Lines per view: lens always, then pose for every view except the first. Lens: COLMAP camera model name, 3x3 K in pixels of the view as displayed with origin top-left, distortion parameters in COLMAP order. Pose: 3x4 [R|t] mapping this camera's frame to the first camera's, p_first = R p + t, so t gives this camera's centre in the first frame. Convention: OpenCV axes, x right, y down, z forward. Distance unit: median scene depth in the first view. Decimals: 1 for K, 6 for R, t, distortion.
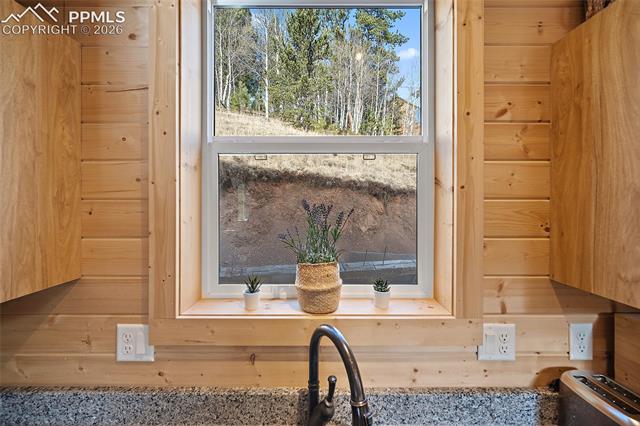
lens RADIAL K [[257.0, 0, 319.9], [0, 257.0, 202.1], [0, 0, 1]] dist [-0.004195, 0.000727]
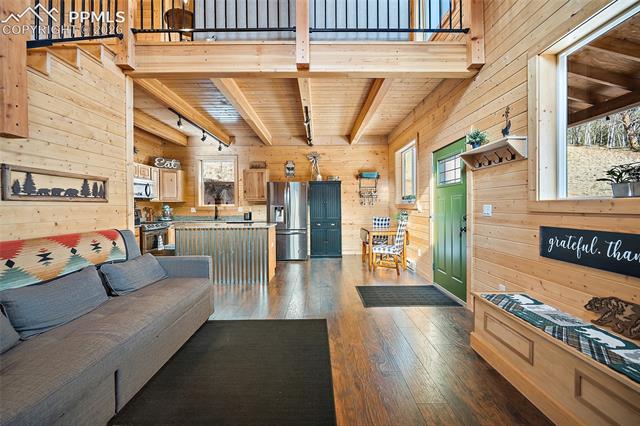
lens RADIAL K [[257.0, 0, 319.9], [0, 257.0, 208.7], [0, 0, 1]] dist [-0.004195, 0.000727]
pose [[0.999914, -0.011790, 0.005710, 3.014968], [0.011749, 0.999905, 0.007241, 0.488336], [-0.005795, -0.007173, 0.999957, -6.692128]]
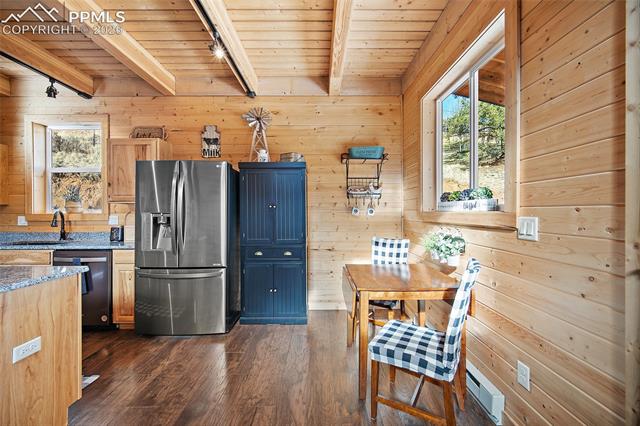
lens RADIAL K [[257.0, 0, 321.2], [0, 257.0, 211.6], [0, 0, 1]] dist [-0.004195, 0.000727]
pose [[0.999982, -0.005904, -0.001304, 3.871179], [0.005895, 0.999960, -0.006742, 0.456389], [0.001344, 0.006734, 0.999976, -2.920128]]
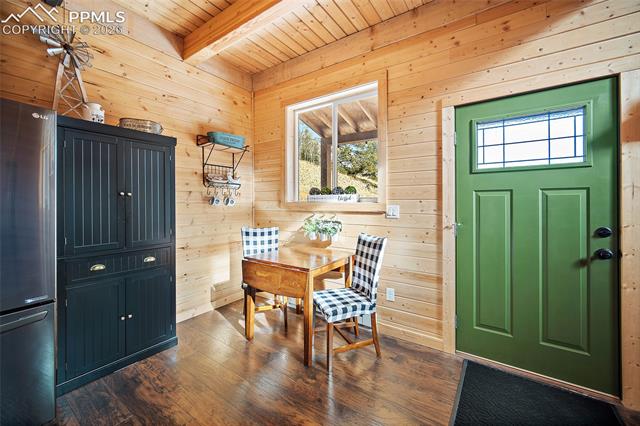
lens RADIAL K [[257.0, 0, 324.8], [0, 257.0, 202.6], [0, 0, 1]] dist [-0.004195, 0.000727]
pose [[0.562097, -0.002459, 0.827068, 2.312890], [0.004899, 0.999988, -0.000356, 0.451365], [-0.827057, 0.004252, 0.562102, -2.297232]]
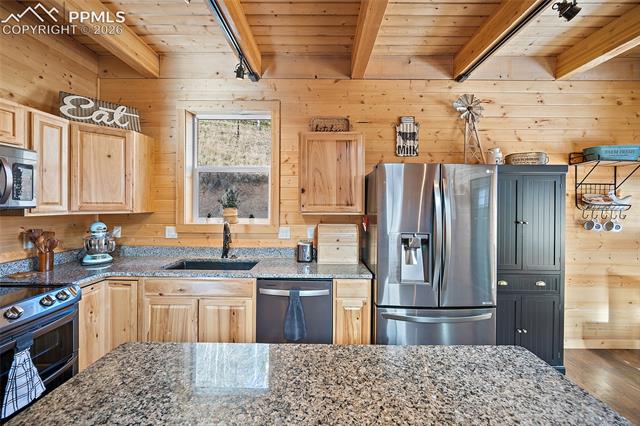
lens RADIAL K [[257.0, 0, 317.4], [0, 257.0, 204.2], [0, 0, 1]] dist [-0.004195, 0.000727]
pose [[0.999904, 0.006180, -0.012388, 1.132408], [-0.006151, 0.999978, 0.002410, 0.177644], [0.012403, -0.002333, 0.999920, -2.164533]]
